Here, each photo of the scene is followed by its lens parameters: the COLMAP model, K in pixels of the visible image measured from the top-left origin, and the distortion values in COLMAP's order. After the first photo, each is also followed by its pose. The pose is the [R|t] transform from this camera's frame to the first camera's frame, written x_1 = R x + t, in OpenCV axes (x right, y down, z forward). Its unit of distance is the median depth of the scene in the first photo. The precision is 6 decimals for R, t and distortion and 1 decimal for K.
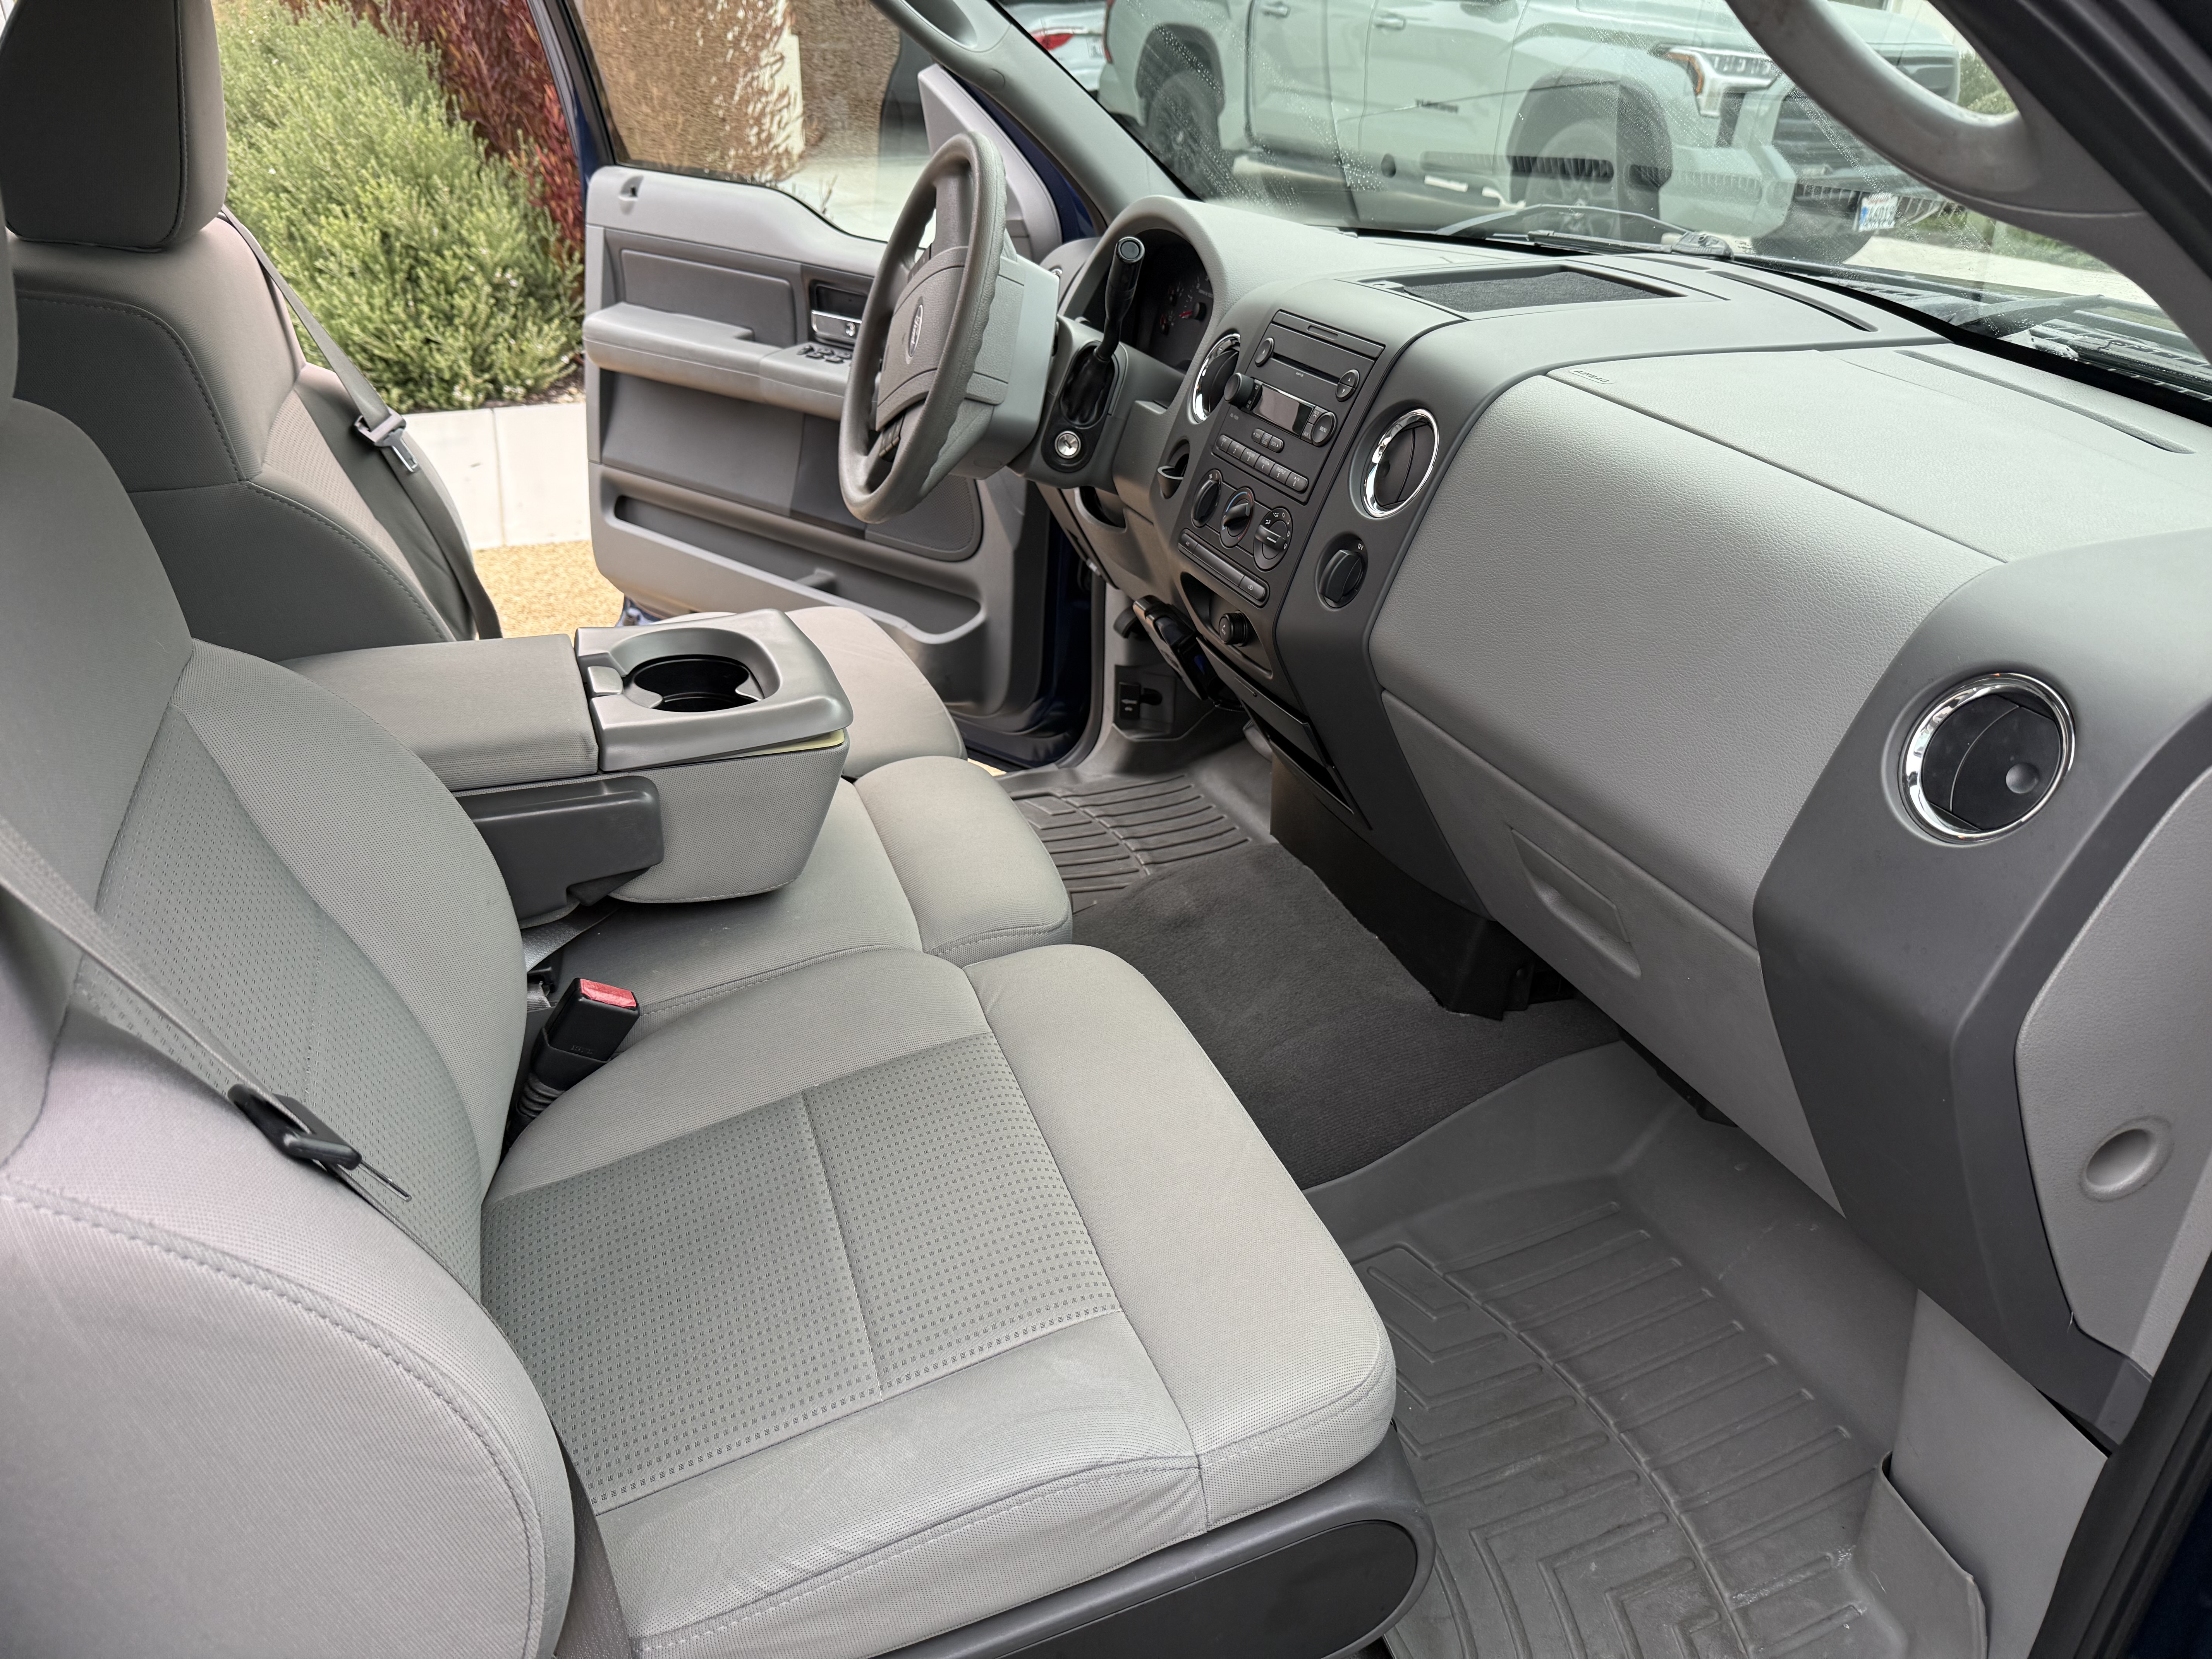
lens RADIAL K [[1562.1, 0, 1137.7], [0, 1562.1, 818.7], [0, 0, 1]] dist [0.055017, -0.063457]
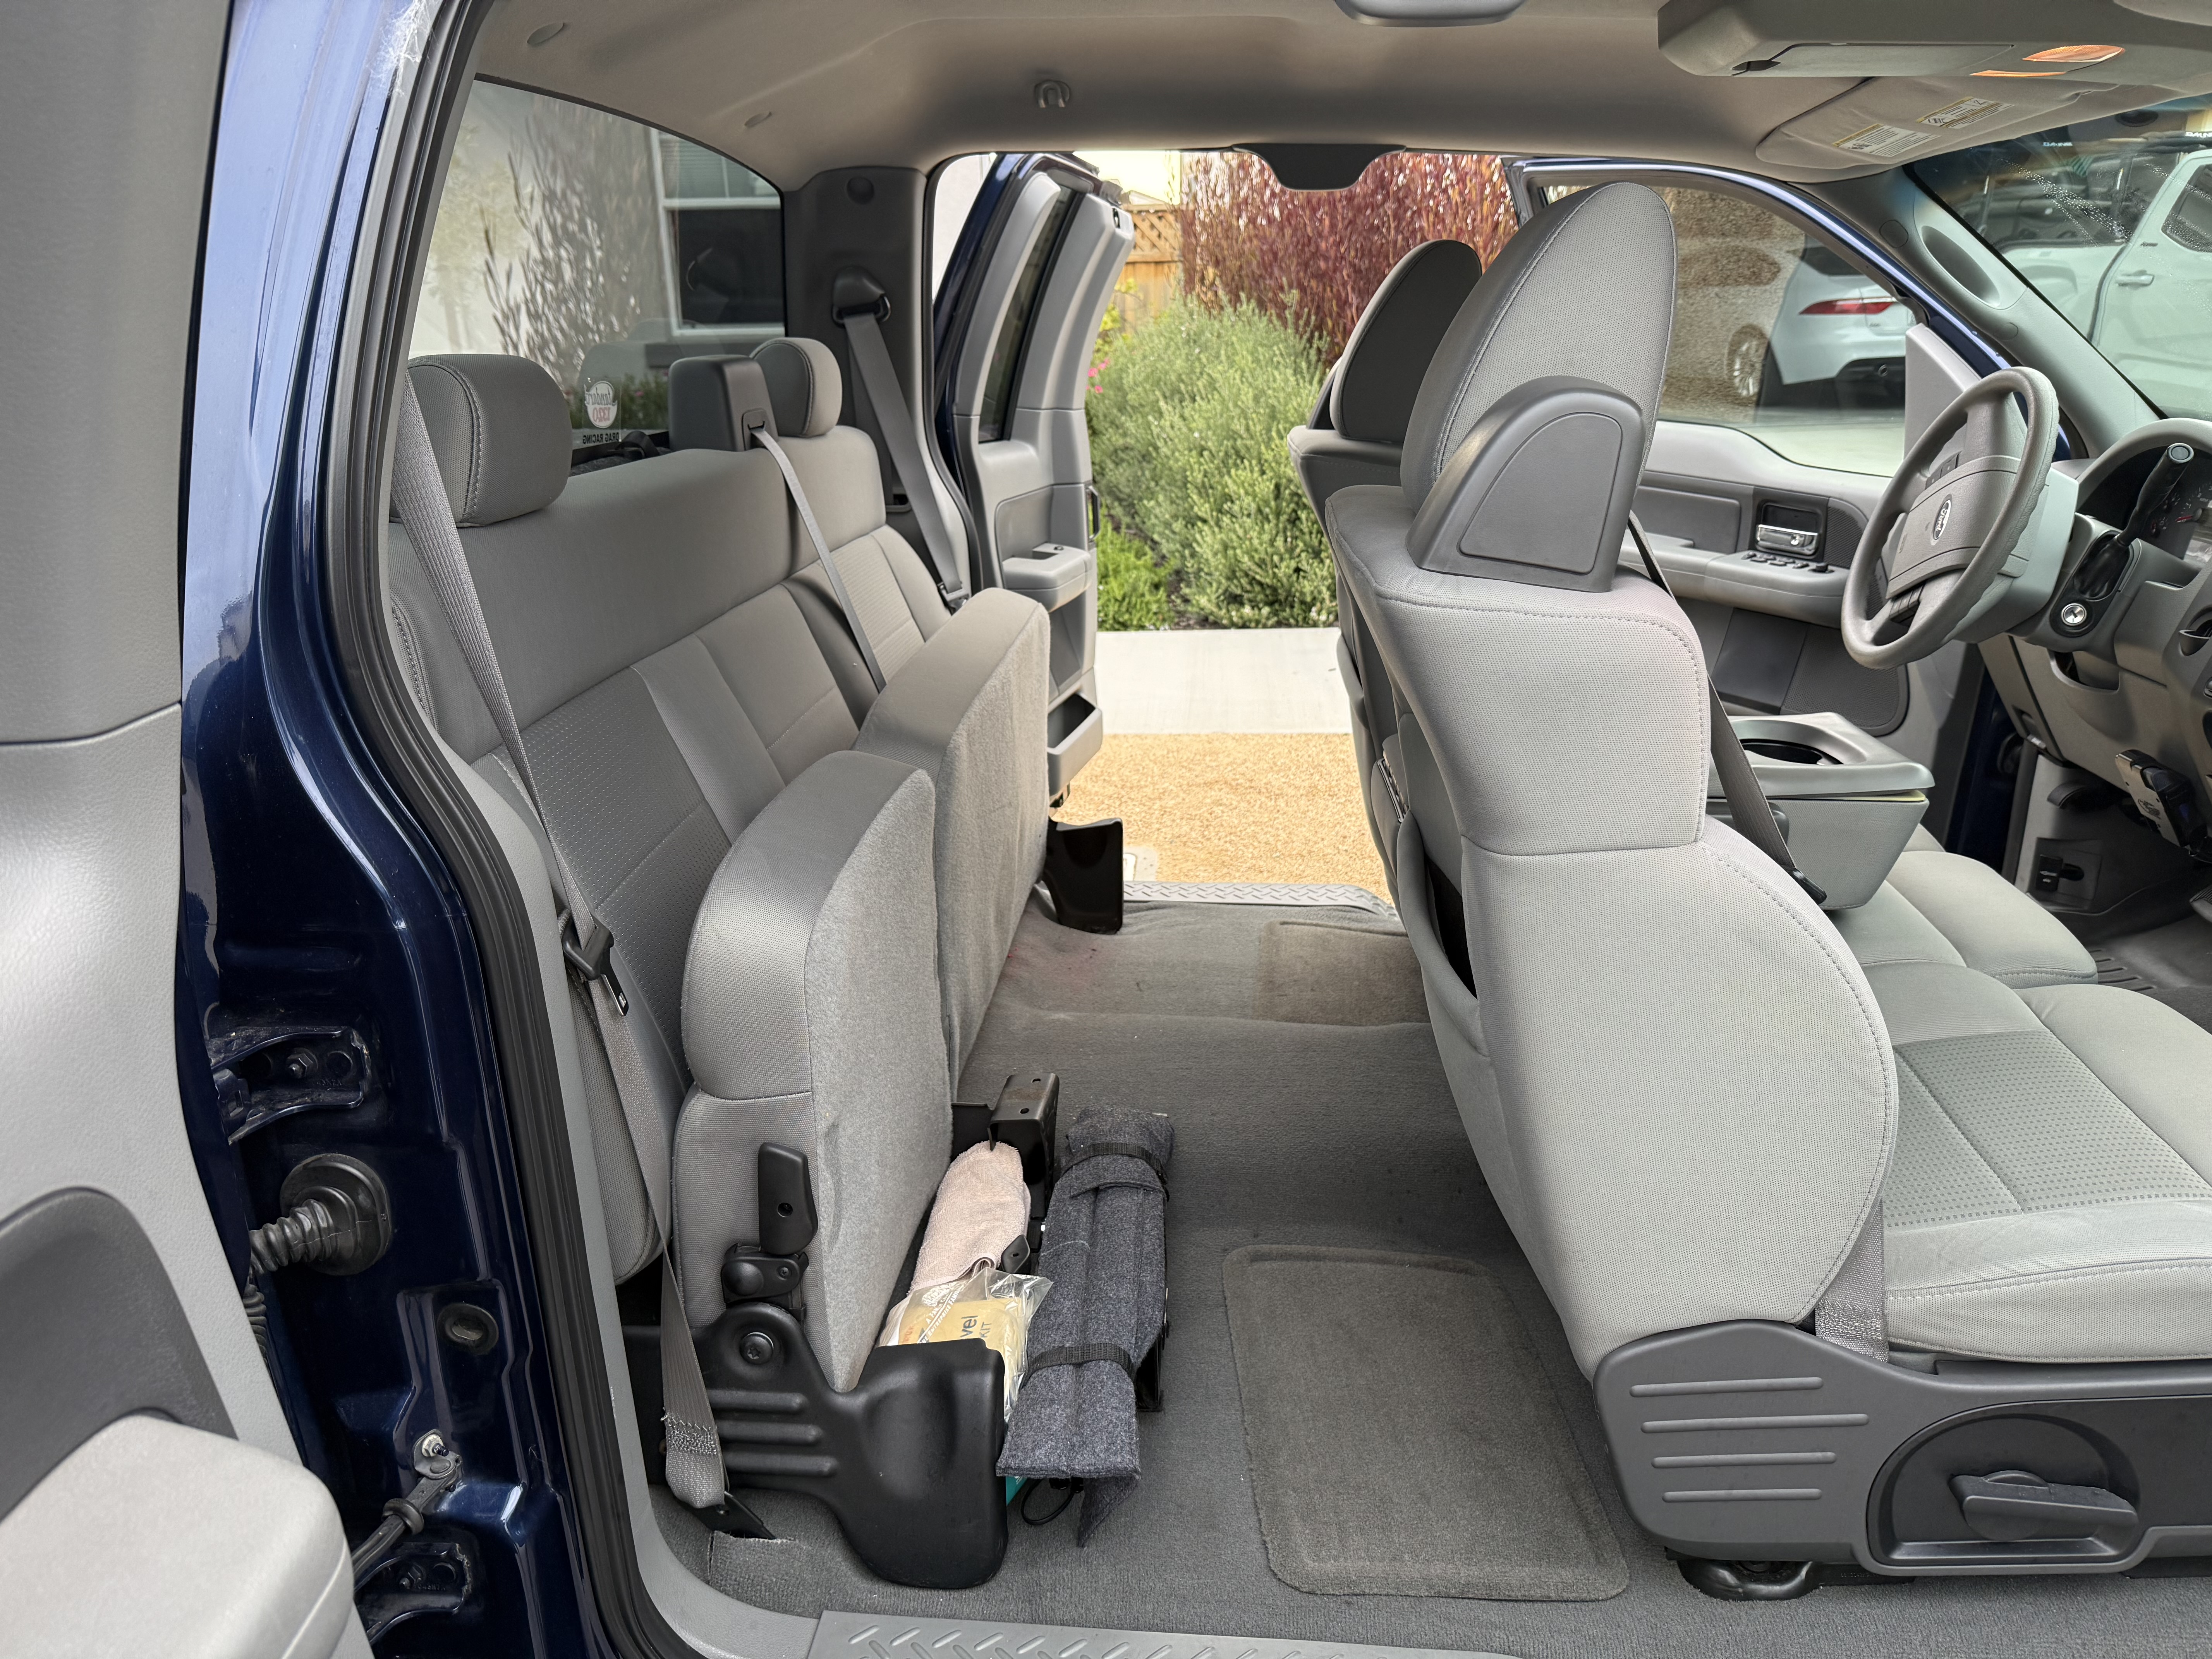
lens RADIAL K [[1654.8, 0, 1106.0], [0, 1654.8, 829.5], [0, 0, 1]] dist [0.054697, -0.002814]
pose [[0.917482, 0.096721, -0.385840, -0.154641], [-0.160842, 0.977361, -0.137463, 0.156561], [0.363809, 0.188179, 0.912267, -0.290684]]
